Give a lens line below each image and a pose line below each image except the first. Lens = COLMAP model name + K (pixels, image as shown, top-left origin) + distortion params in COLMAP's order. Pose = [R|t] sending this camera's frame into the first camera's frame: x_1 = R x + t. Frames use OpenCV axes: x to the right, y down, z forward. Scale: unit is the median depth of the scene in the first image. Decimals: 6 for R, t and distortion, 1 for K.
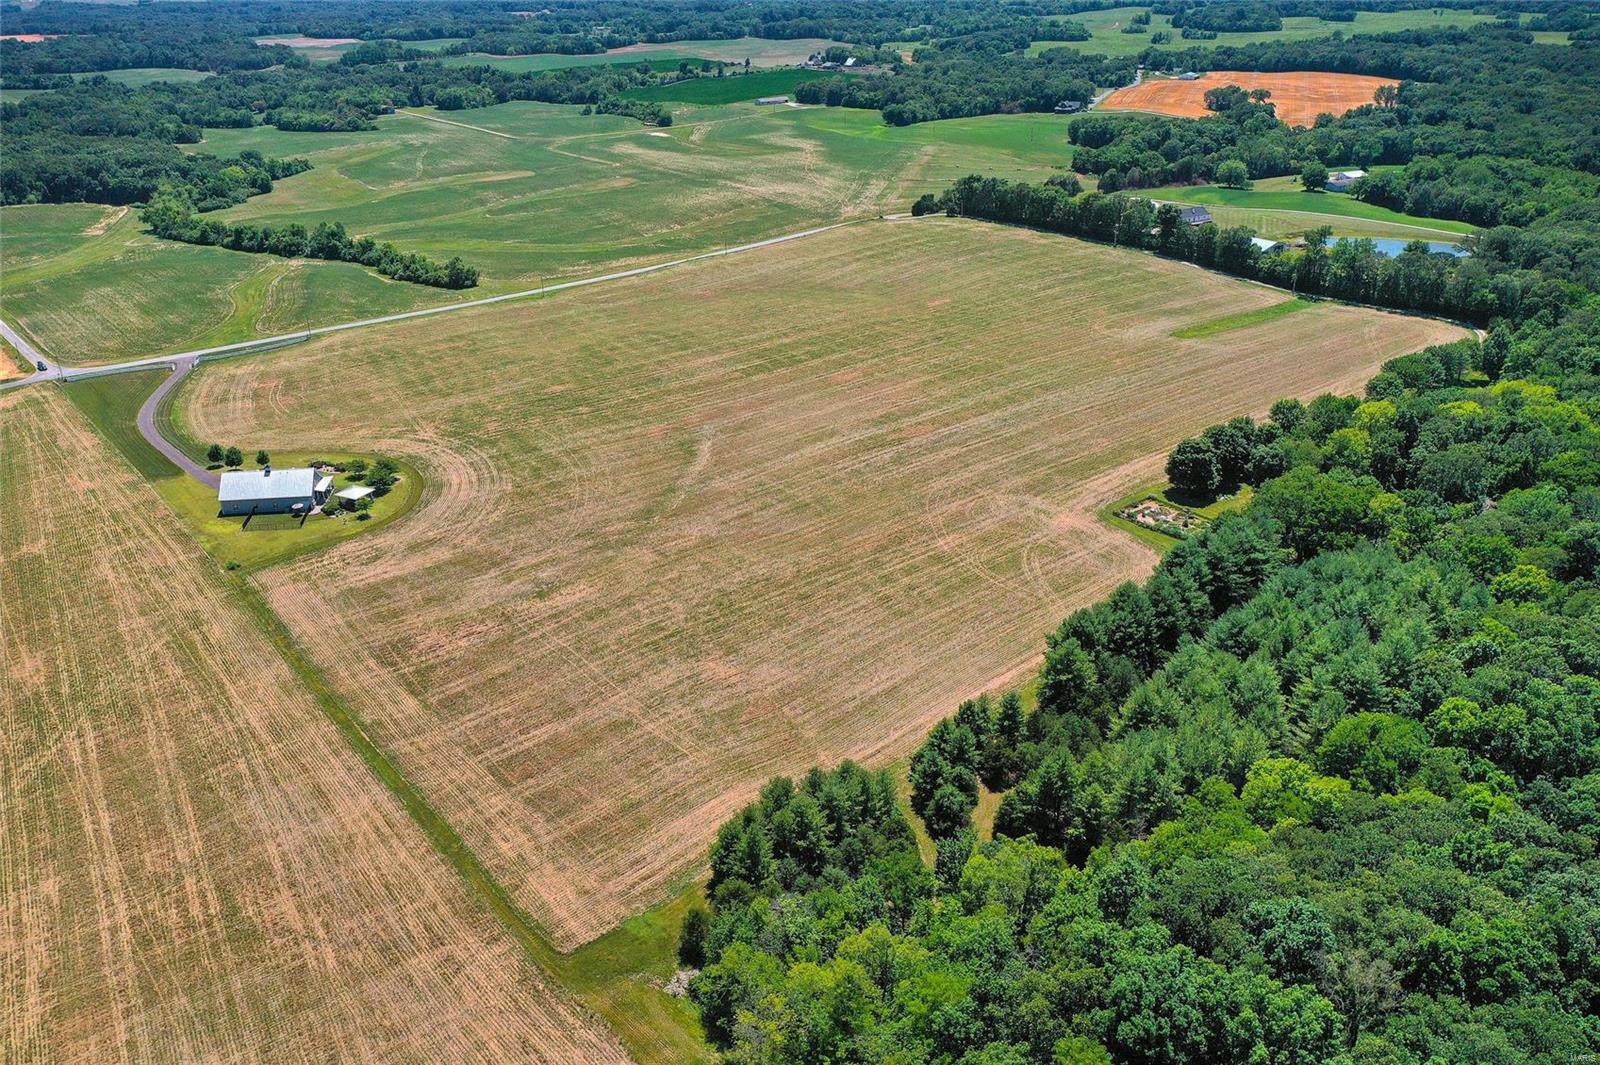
lens RADIAL K [[1300.8, 0, 809.1], [0, 1300.8, 499.2], [0, 0, 1]] dist [-0.004562, 0.005848]
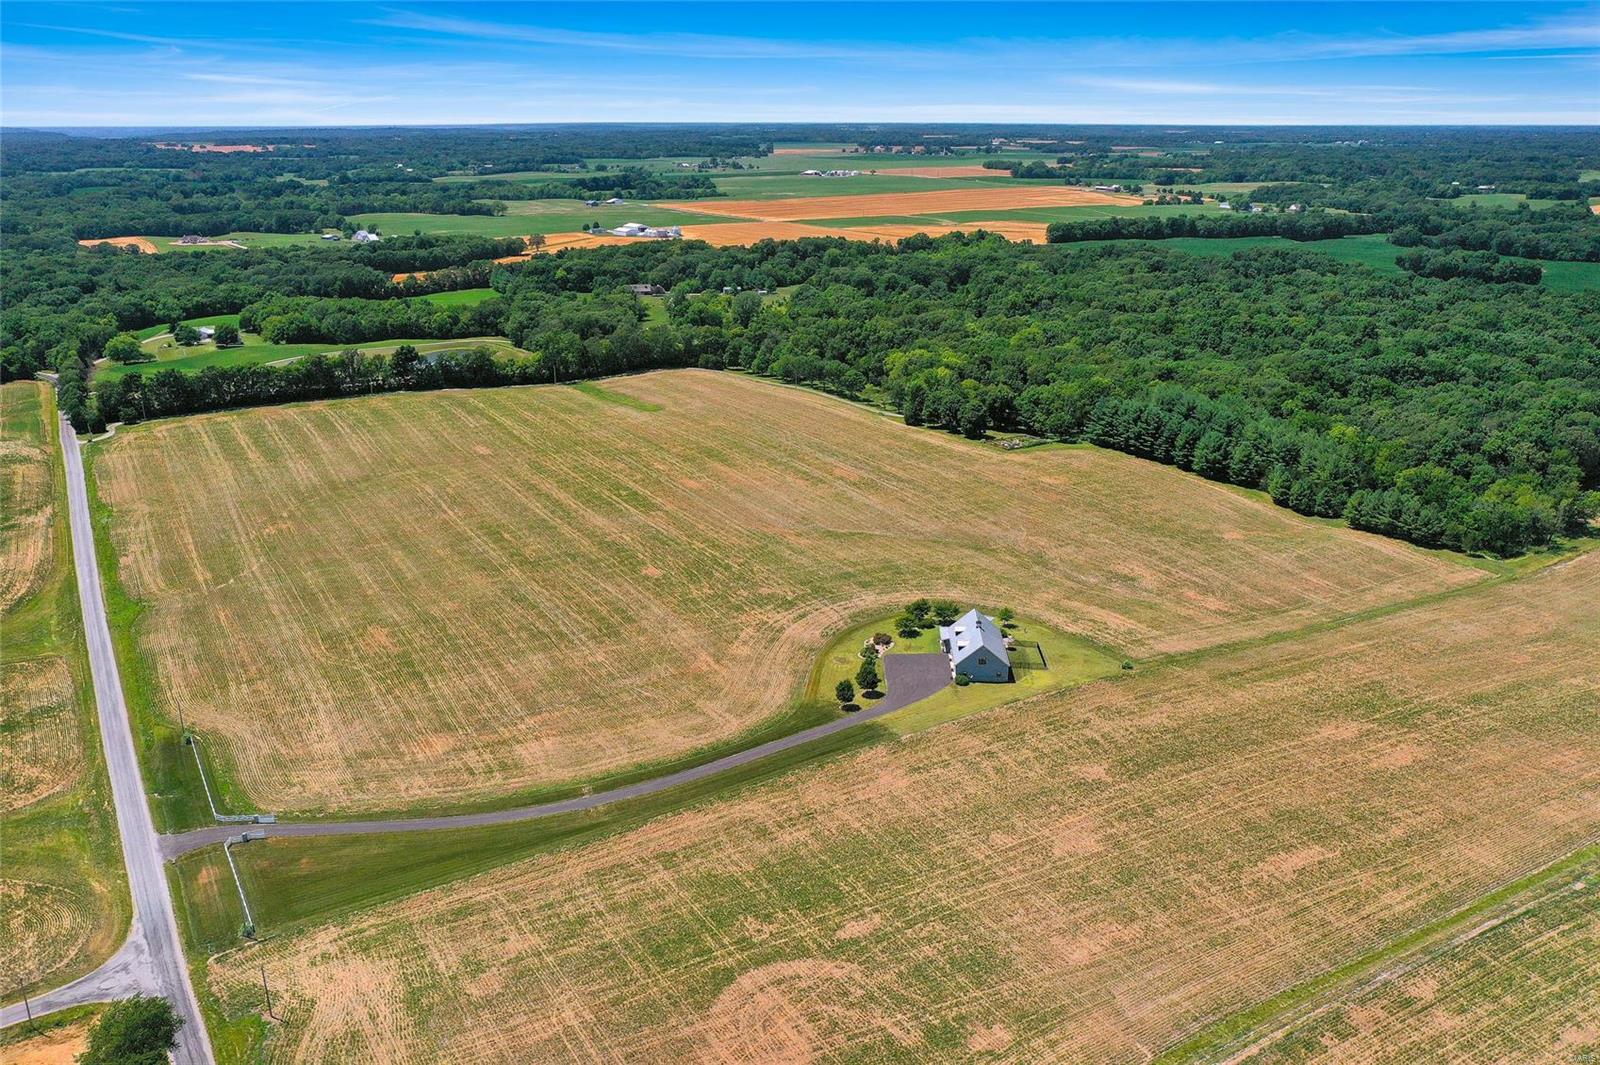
lens RADIAL K [[1271.4, 0, 800.0], [0, 1271.4, 532.5], [0, 0, 1]] dist [-0.006502, 0.004652]
pose [[0.136619, -0.292998, 0.946302, -1.152707], [0.392846, 0.892959, 0.219766, -0.301454], [-0.909399, 0.341727, 0.237098, 0.790220]]
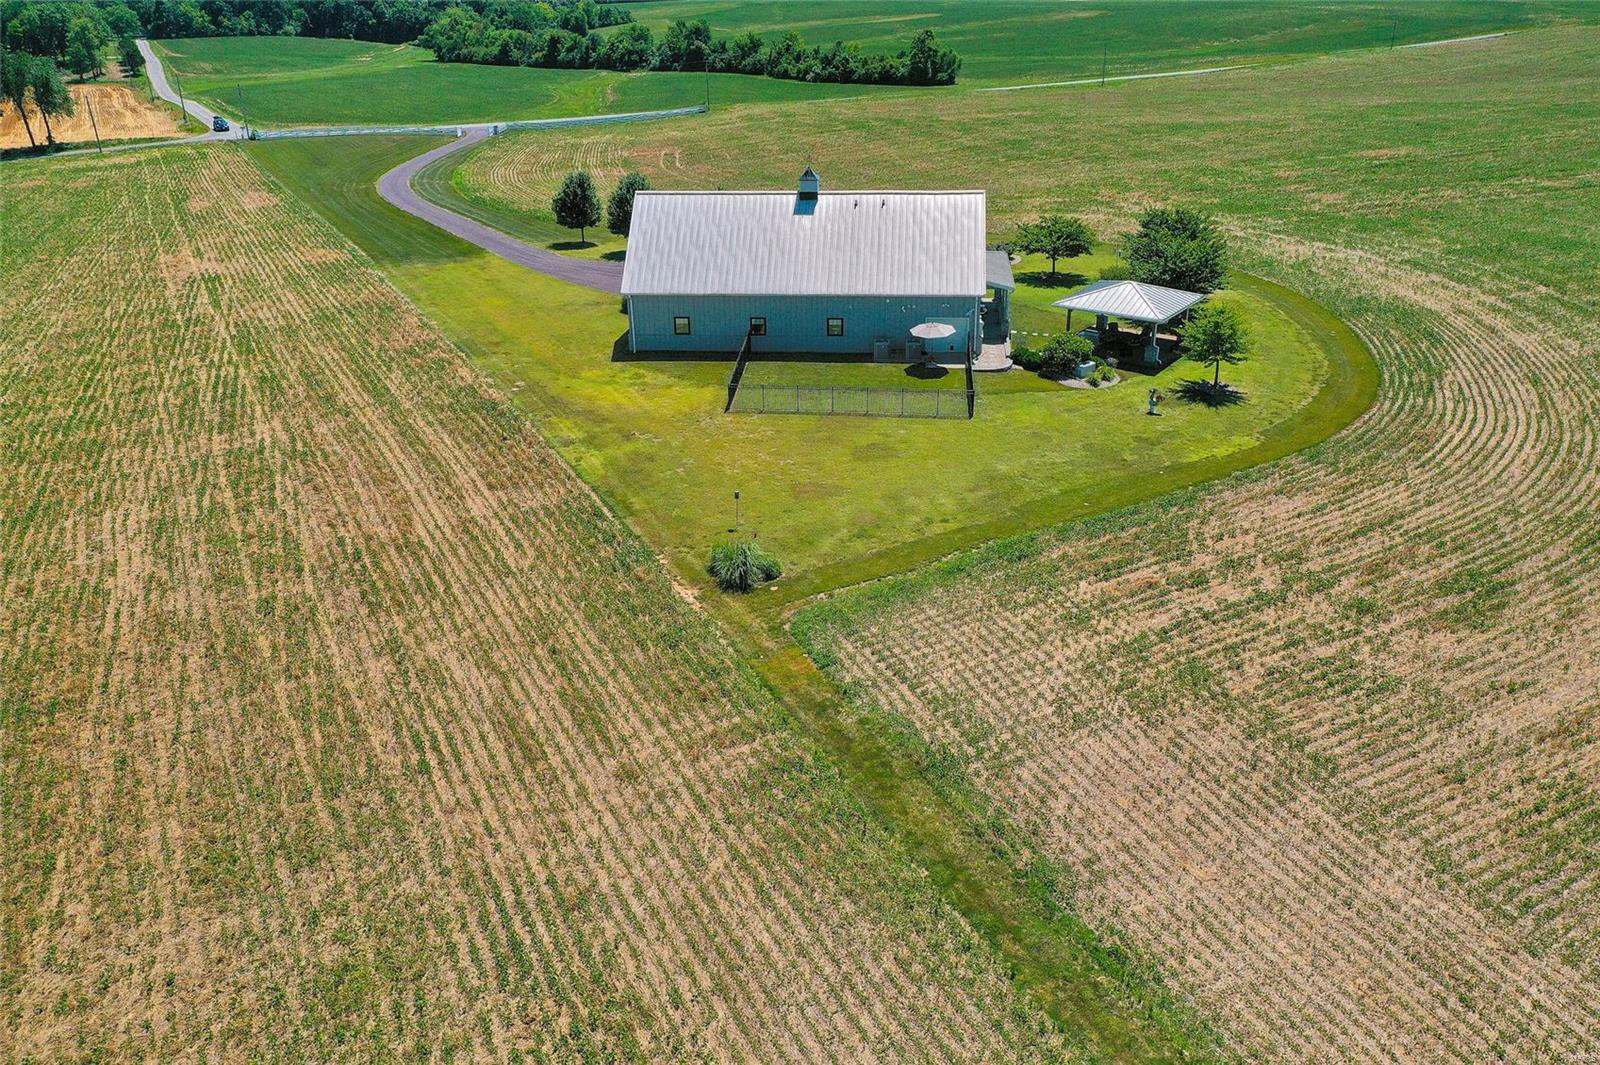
lens RADIAL K [[1300.8, 0, 809.1], [0, 1300.8, 499.2], [0, 0, 1]] dist [-0.004562, 0.005848]
pose [[0.982637, 0.072903, -0.170616, -0.330475], [-0.072722, 0.997325, 0.007319, 0.032220], [0.170693, 0.005215, 0.985310, 0.672046]]
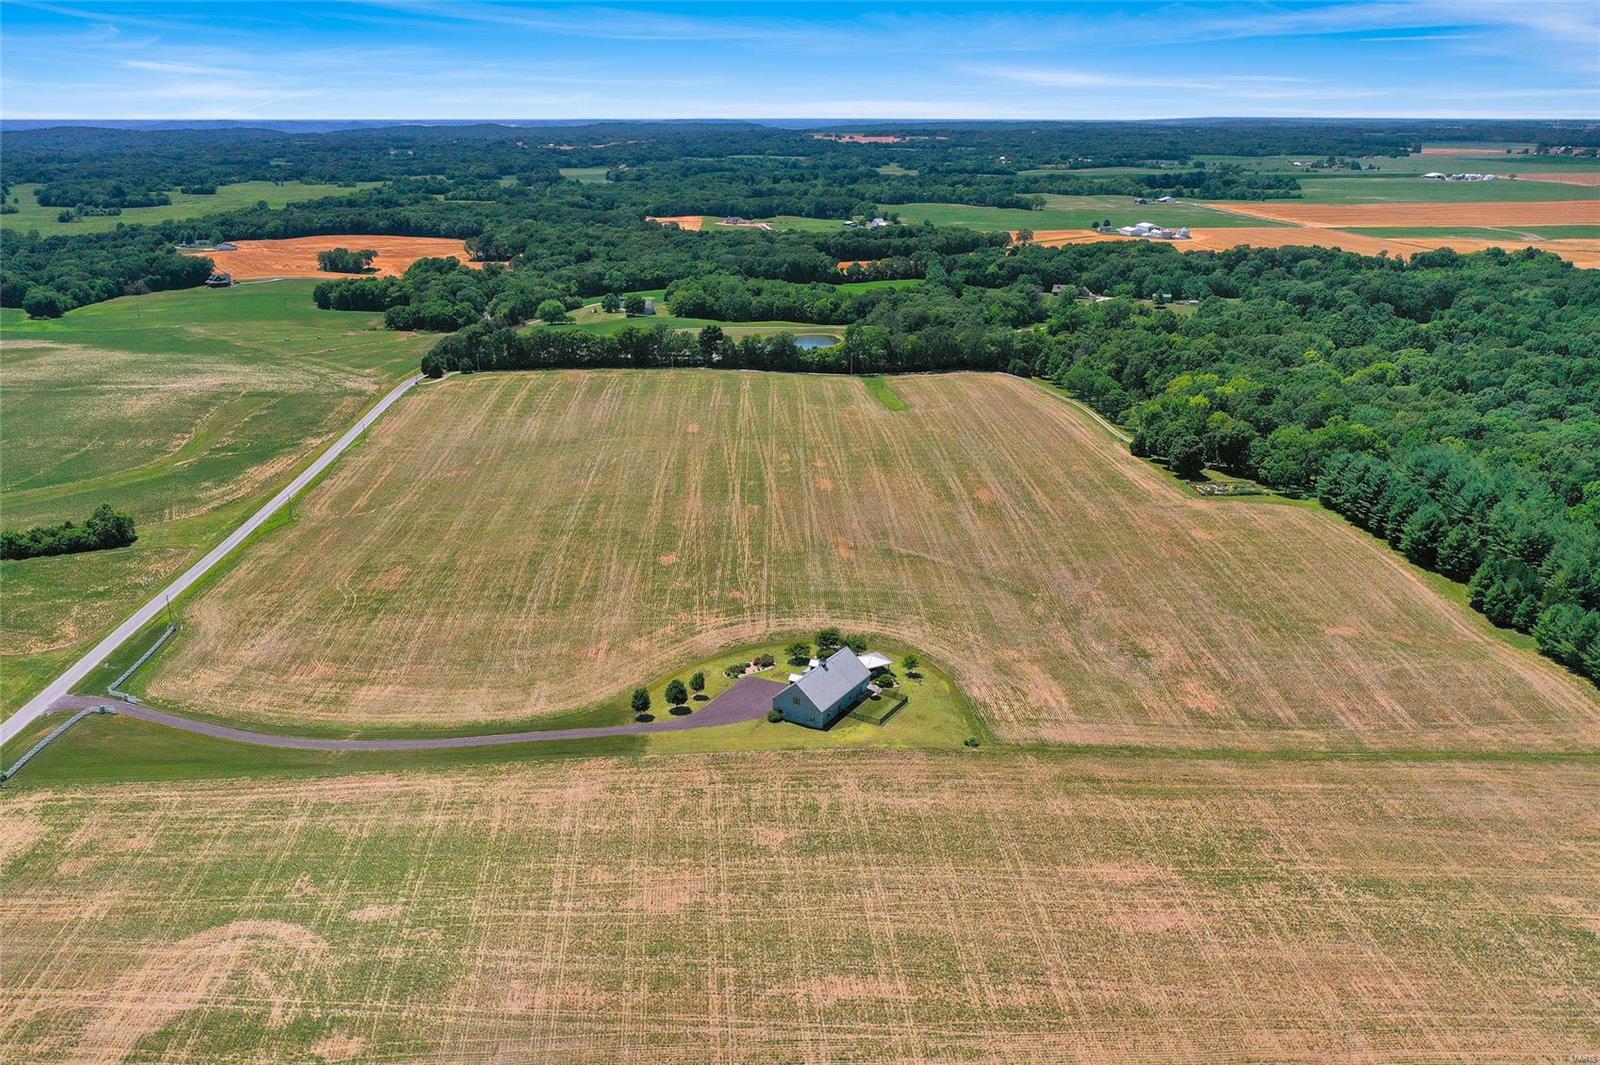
lens RADIAL K [[1300.8, 0, 809.1], [0, 1300.8, 499.2], [0, 0, 1]] dist [-0.004562, 0.005848]
pose [[0.579150, -0.216917, 0.785832, -0.966659], [0.313583, 0.949059, 0.030866, -0.140029], [-0.752497, 0.228548, 0.617669, 0.406094]]
